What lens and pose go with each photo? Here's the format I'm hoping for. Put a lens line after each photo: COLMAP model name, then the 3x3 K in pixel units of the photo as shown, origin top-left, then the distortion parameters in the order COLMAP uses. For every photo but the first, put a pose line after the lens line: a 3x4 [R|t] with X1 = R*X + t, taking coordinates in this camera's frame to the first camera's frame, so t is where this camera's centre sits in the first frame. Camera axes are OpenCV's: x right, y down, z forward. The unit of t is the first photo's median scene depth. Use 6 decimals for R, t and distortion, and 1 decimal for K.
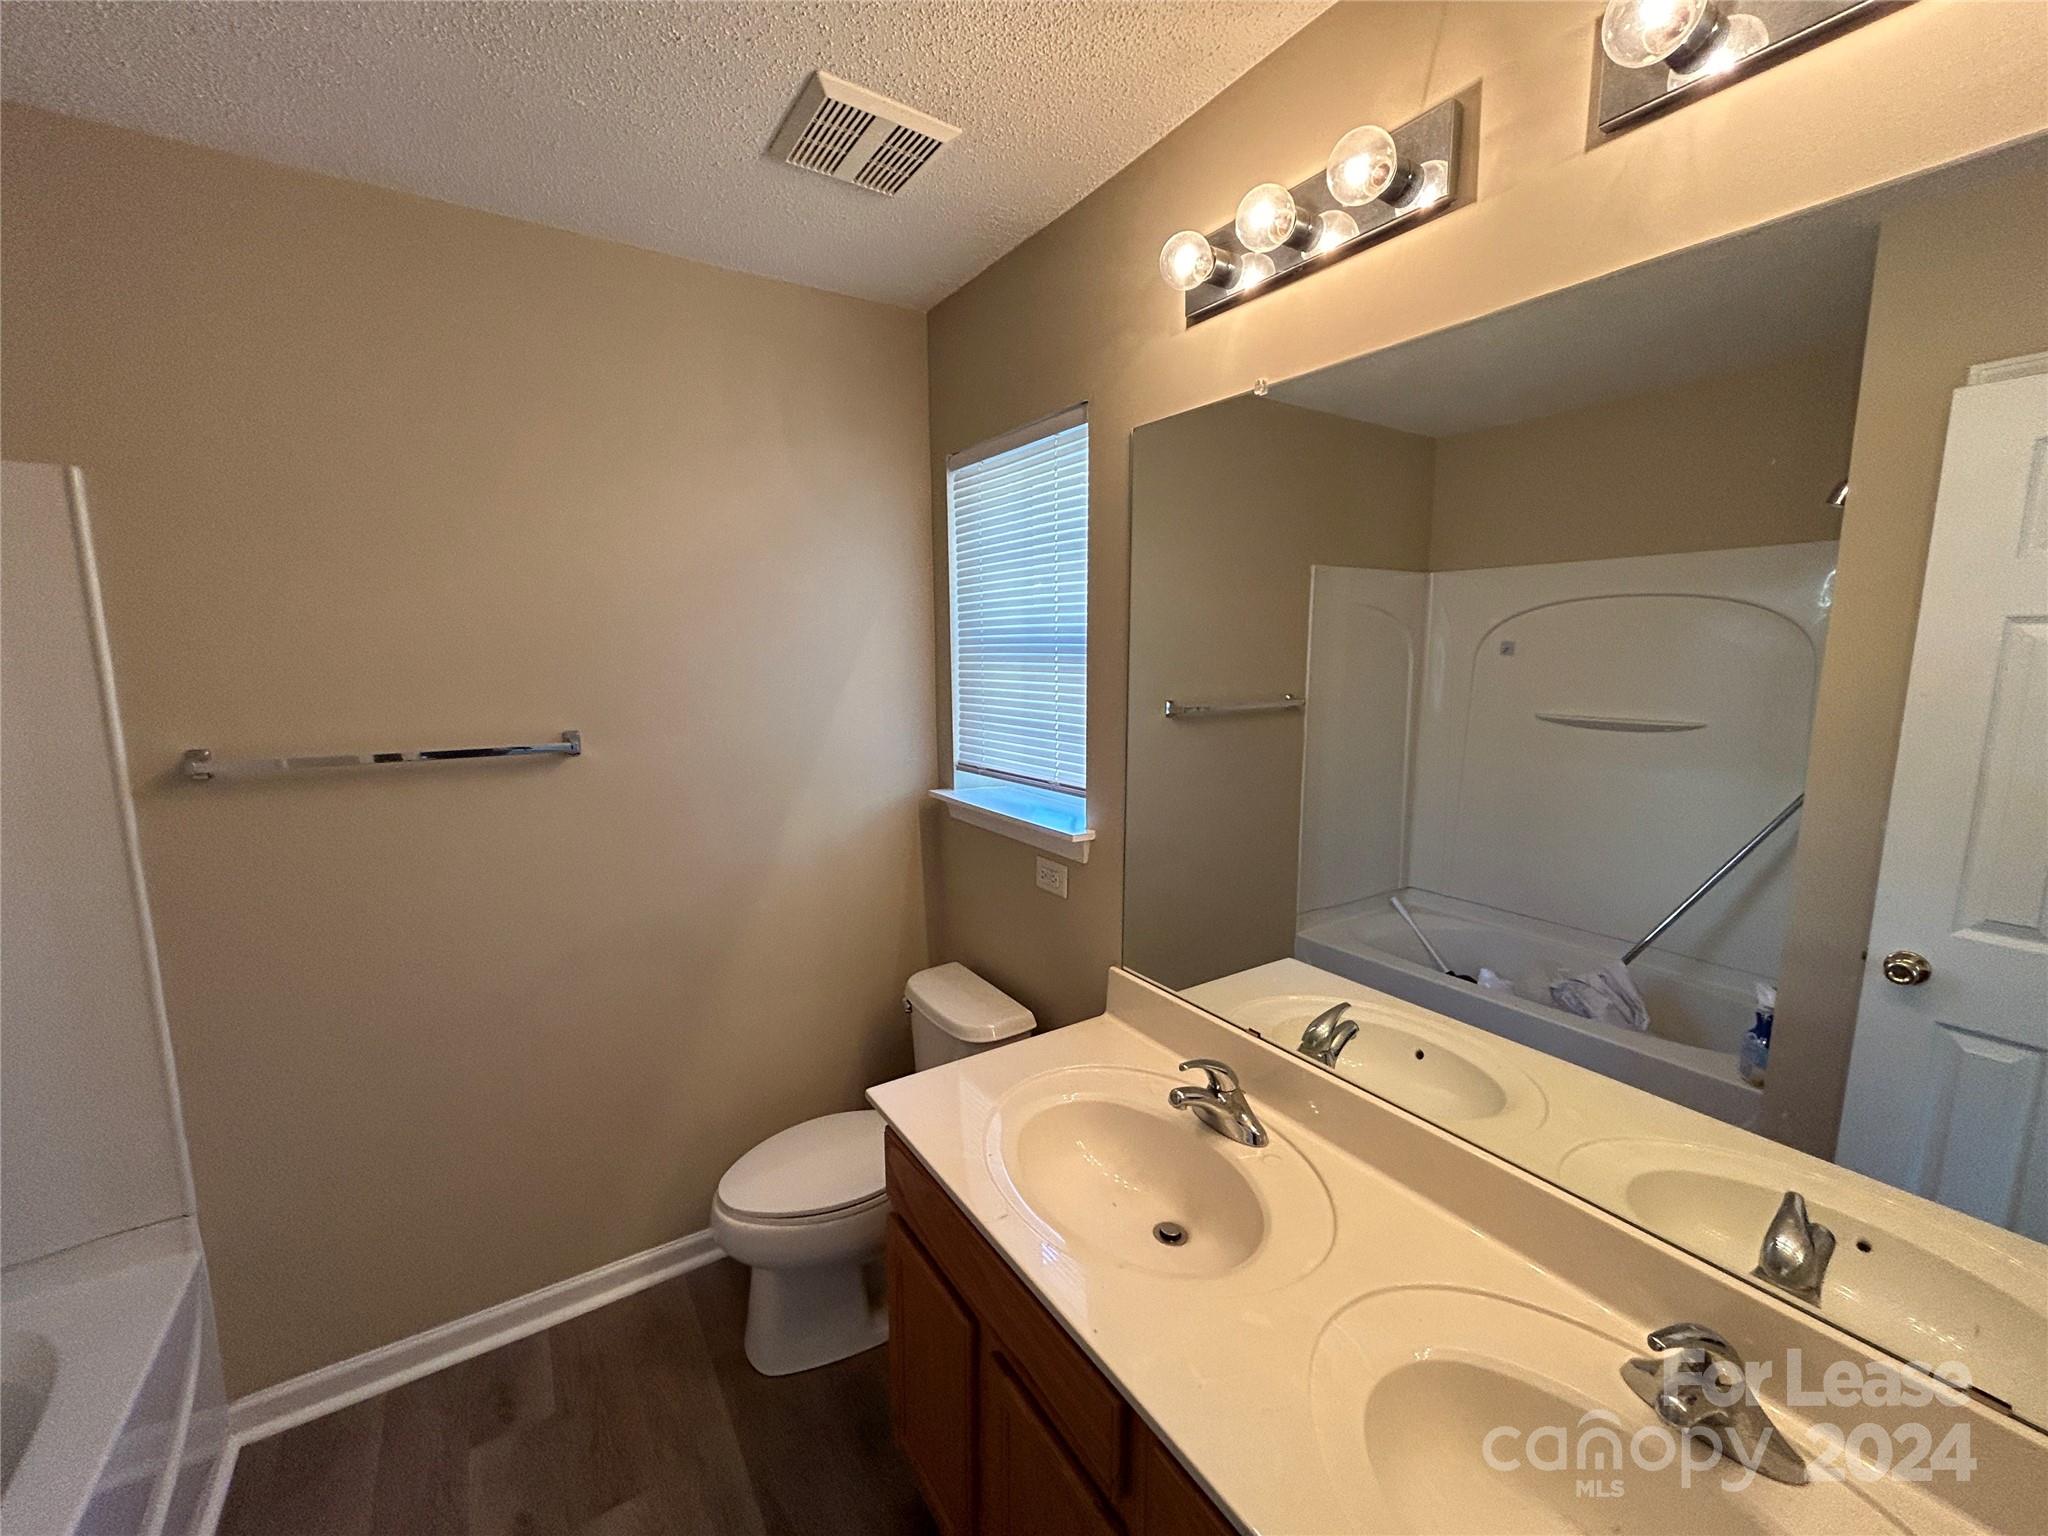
lens RADIAL K [[837.6, 0, 1163.9], [0, 837.6, 796.4], [0, 0, 1]] dist [-0.015390, 0.000246]
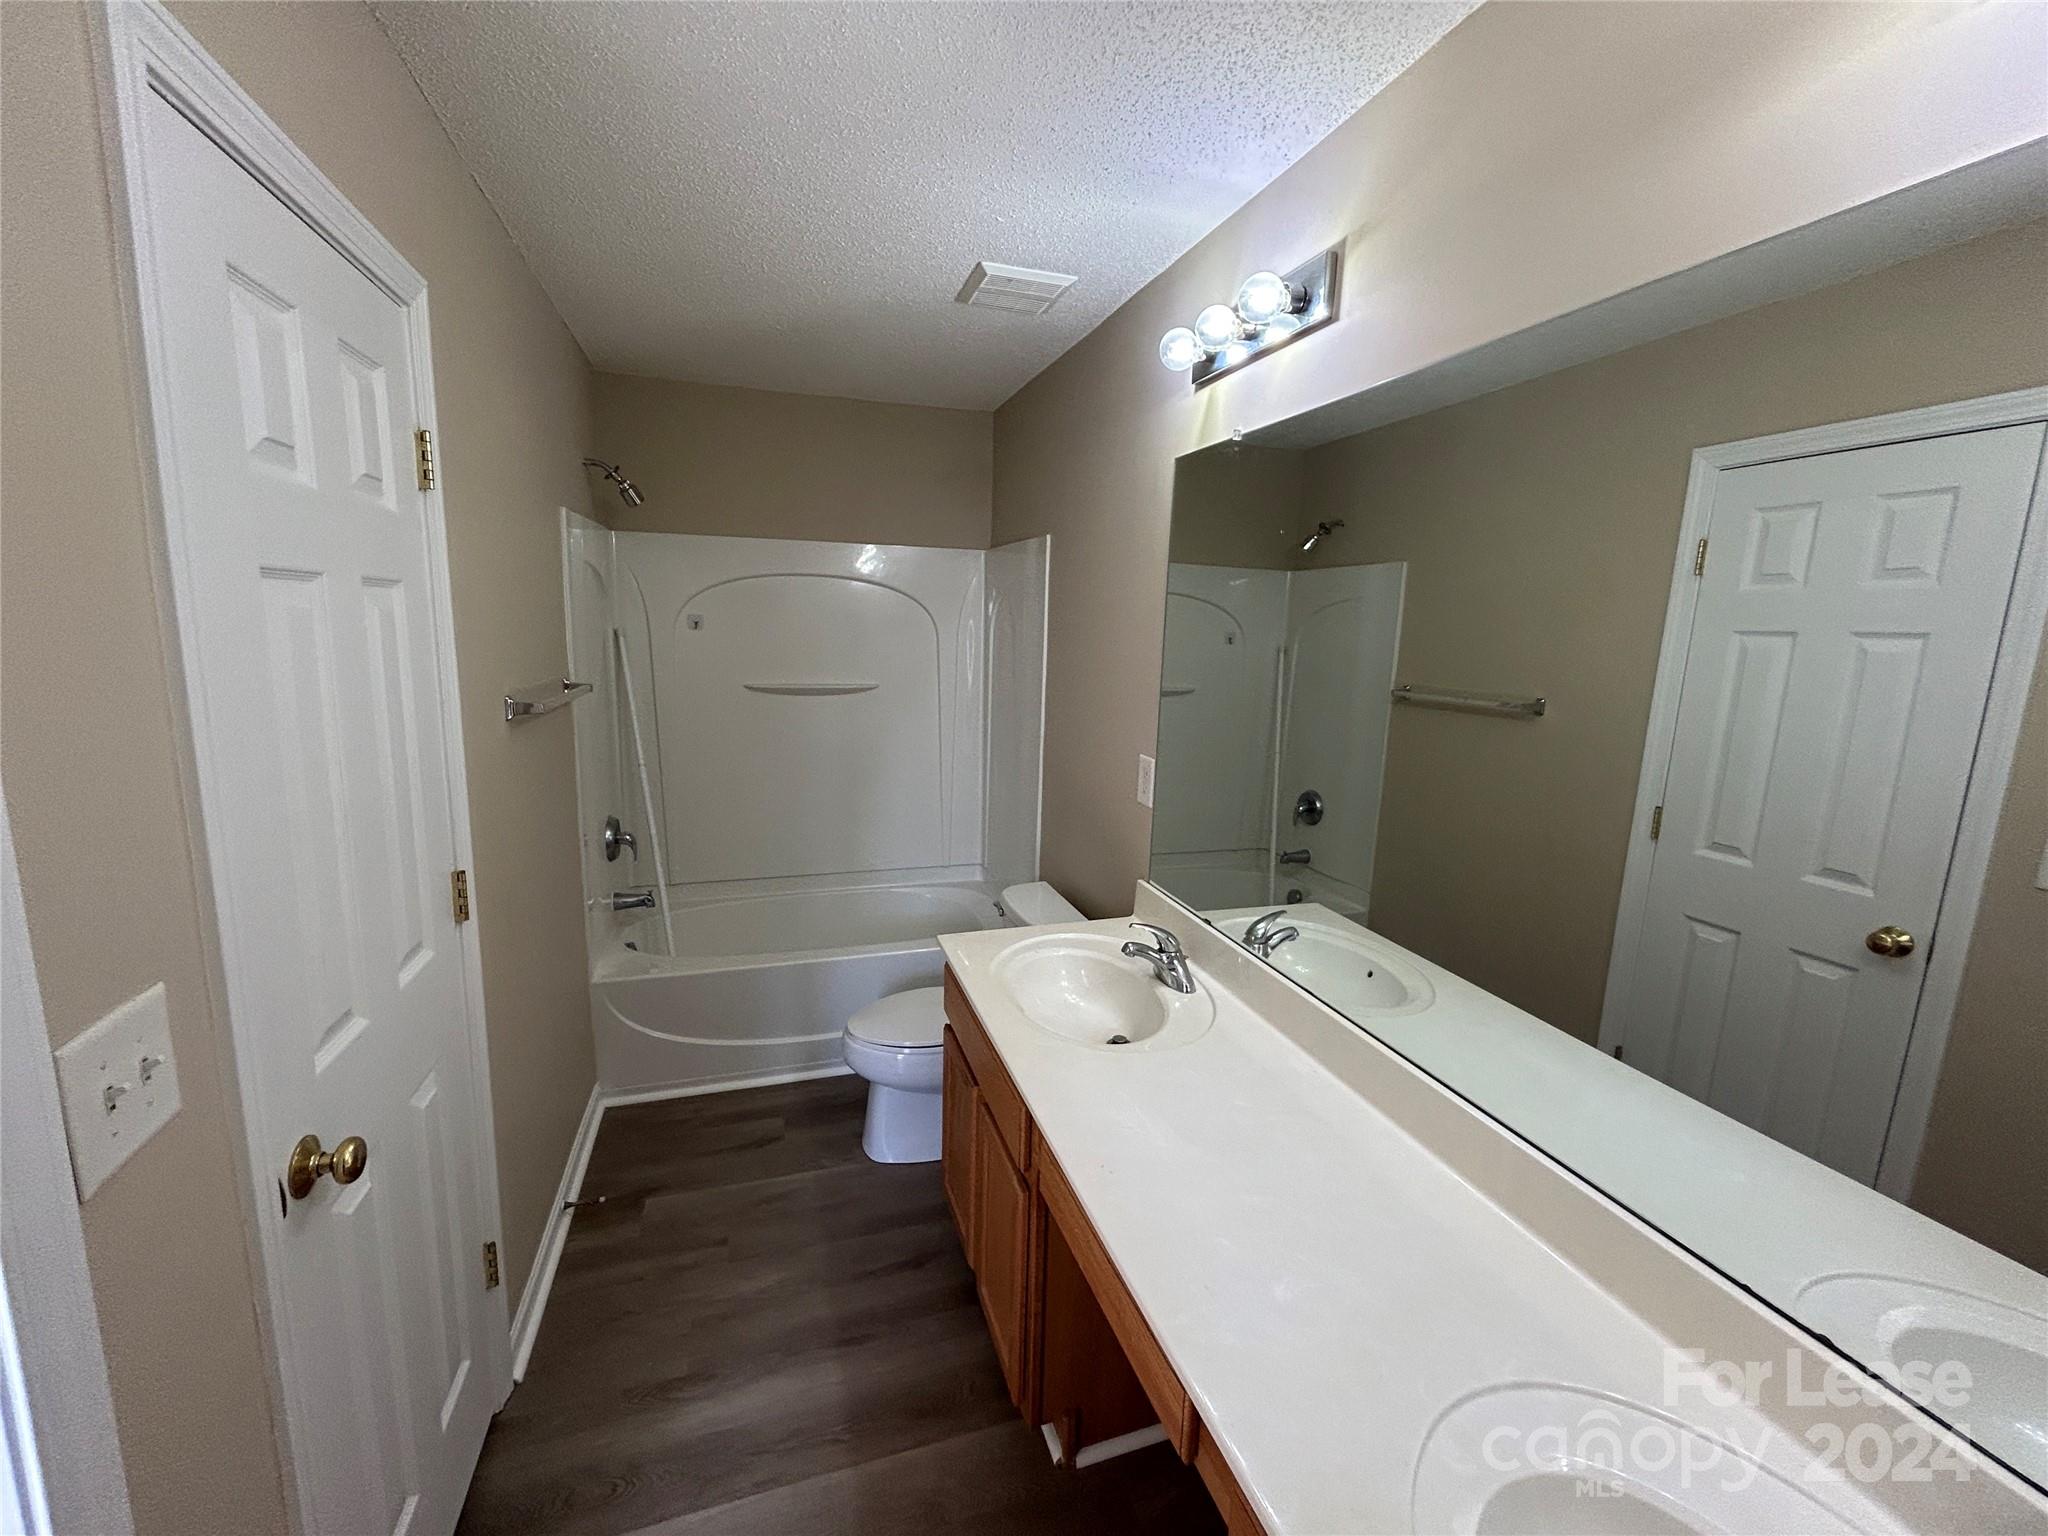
lens RADIAL K [[827.2, 0, 1024.0], [0, 827.2, 768.0], [0, 0, 1]] dist [-0.001525, 0.000225]
pose [[0.934667, 0.088492, -0.344335, 0.288302], [-0.090683, 0.995832, 0.009770, 0.062738], [0.343764, 0.022093, 0.938796, -0.350342]]
